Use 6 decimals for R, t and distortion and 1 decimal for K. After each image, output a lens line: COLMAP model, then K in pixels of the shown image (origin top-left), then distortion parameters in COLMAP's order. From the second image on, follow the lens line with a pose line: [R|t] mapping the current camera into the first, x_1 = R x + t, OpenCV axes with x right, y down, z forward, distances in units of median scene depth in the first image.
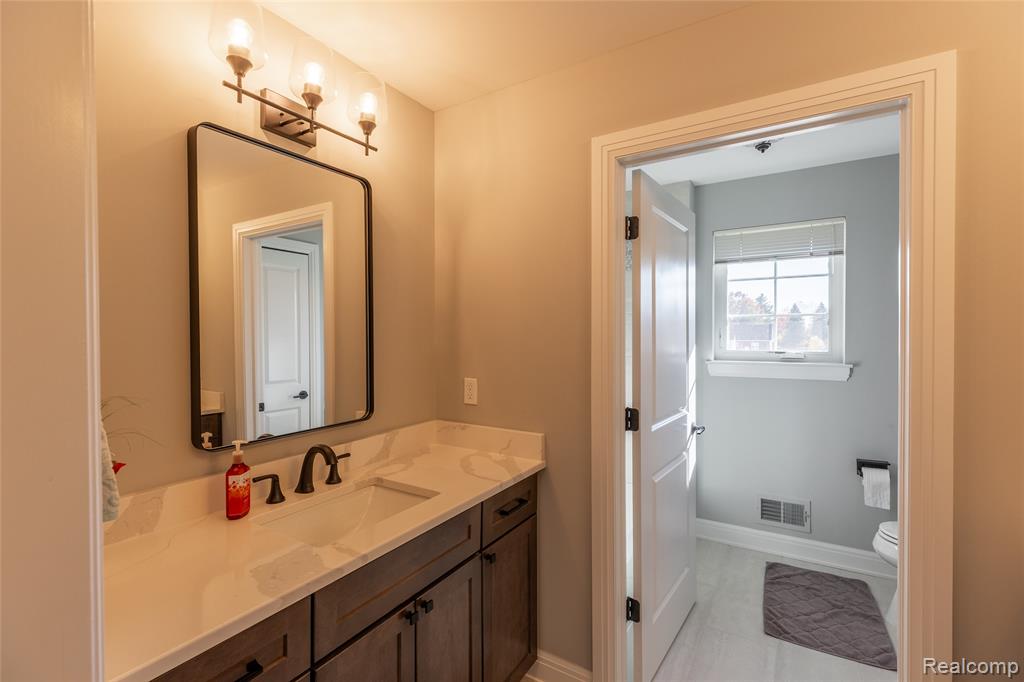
lens RADIAL K [[456.9, 0, 511.3], [0, 456.9, 340.3], [0, 0, 1]] dist [0.004368, -0.000546]
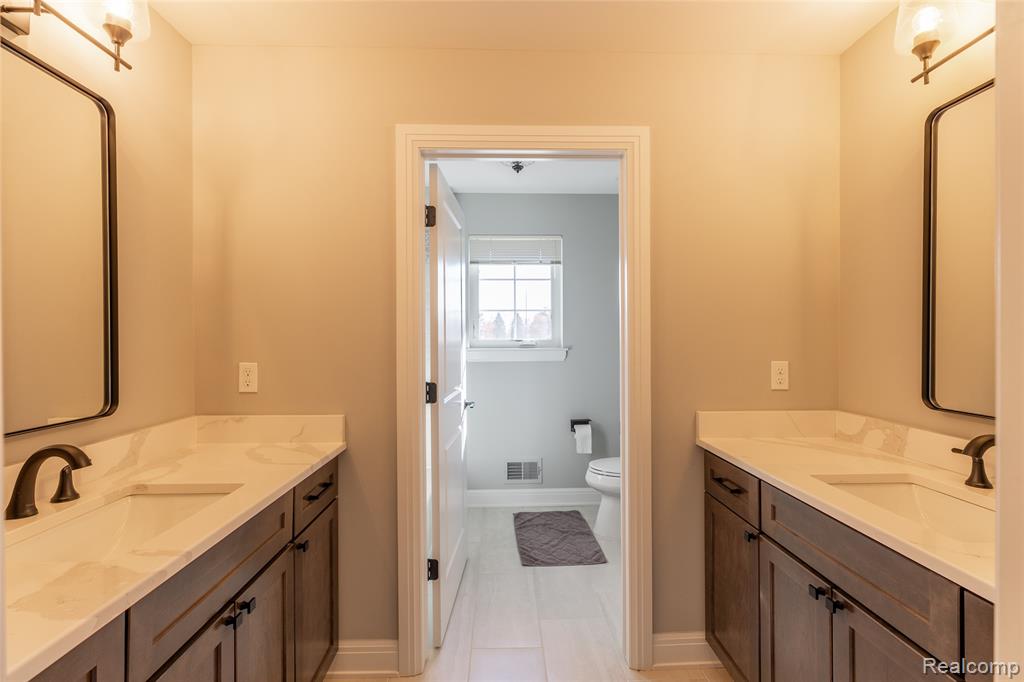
lens RADIAL K [[456.9, 0, 511.0], [0, 456.9, 339.1], [0, 0, 1]] dist [0.004368, -0.000546]
pose [[0.834575, -0.002253, 0.550889, -0.163167], [0.009266, 0.999908, -0.009949, 0.055393], [-0.550816, 0.013407, 0.834519, -0.008431]]
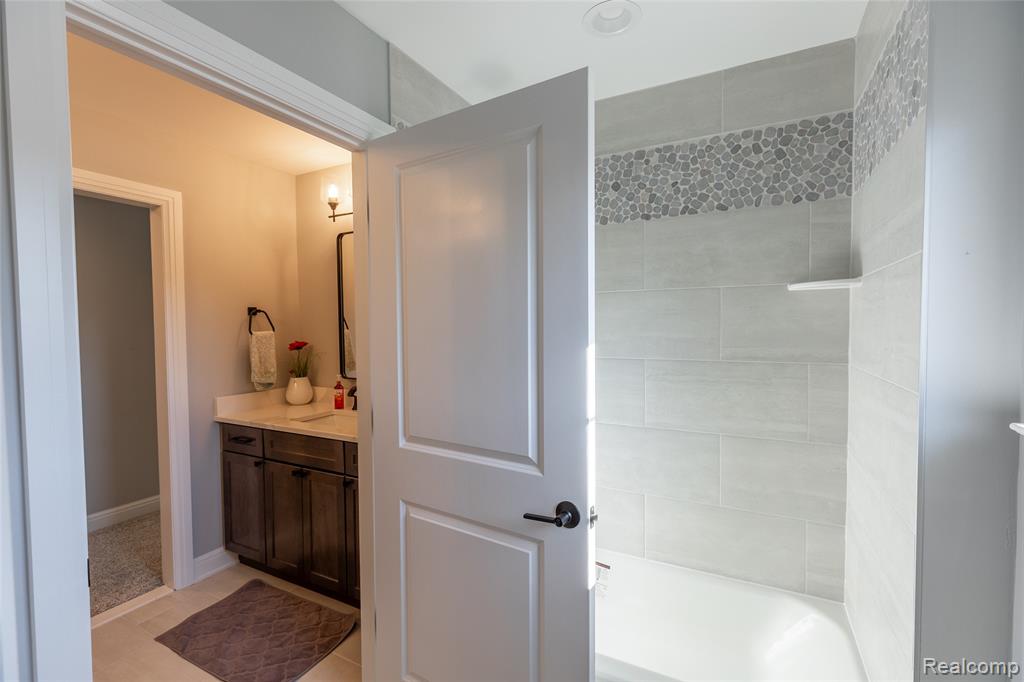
lens RADIAL K [[456.9, 0, 507.9], [0, 456.9, 342.3], [0, 0, 1]] dist [0.004368, -0.000546]
pose [[-0.068457, -0.040041, 0.996850, -0.744042], [0.025446, 0.998799, 0.041867, -0.000993], [-0.997329, 0.028232, -0.067356, -0.218971]]
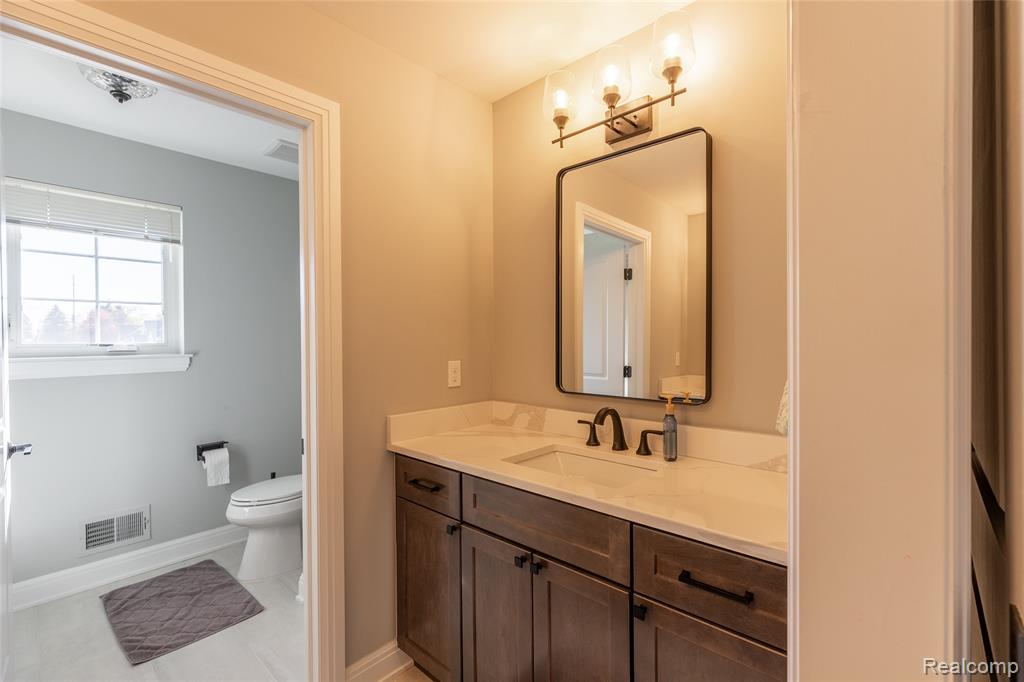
lens RADIAL K [[456.9, 0, 513.3], [0, 456.9, 340.5], [0, 0, 1]] dist [0.004368, -0.000546]
pose [[0.187565, -0.003487, 0.982246, -0.174970], [0.019085, 0.999818, -0.000095, 0.052682], [-0.982067, 0.018764, 0.187598, 0.151531]]
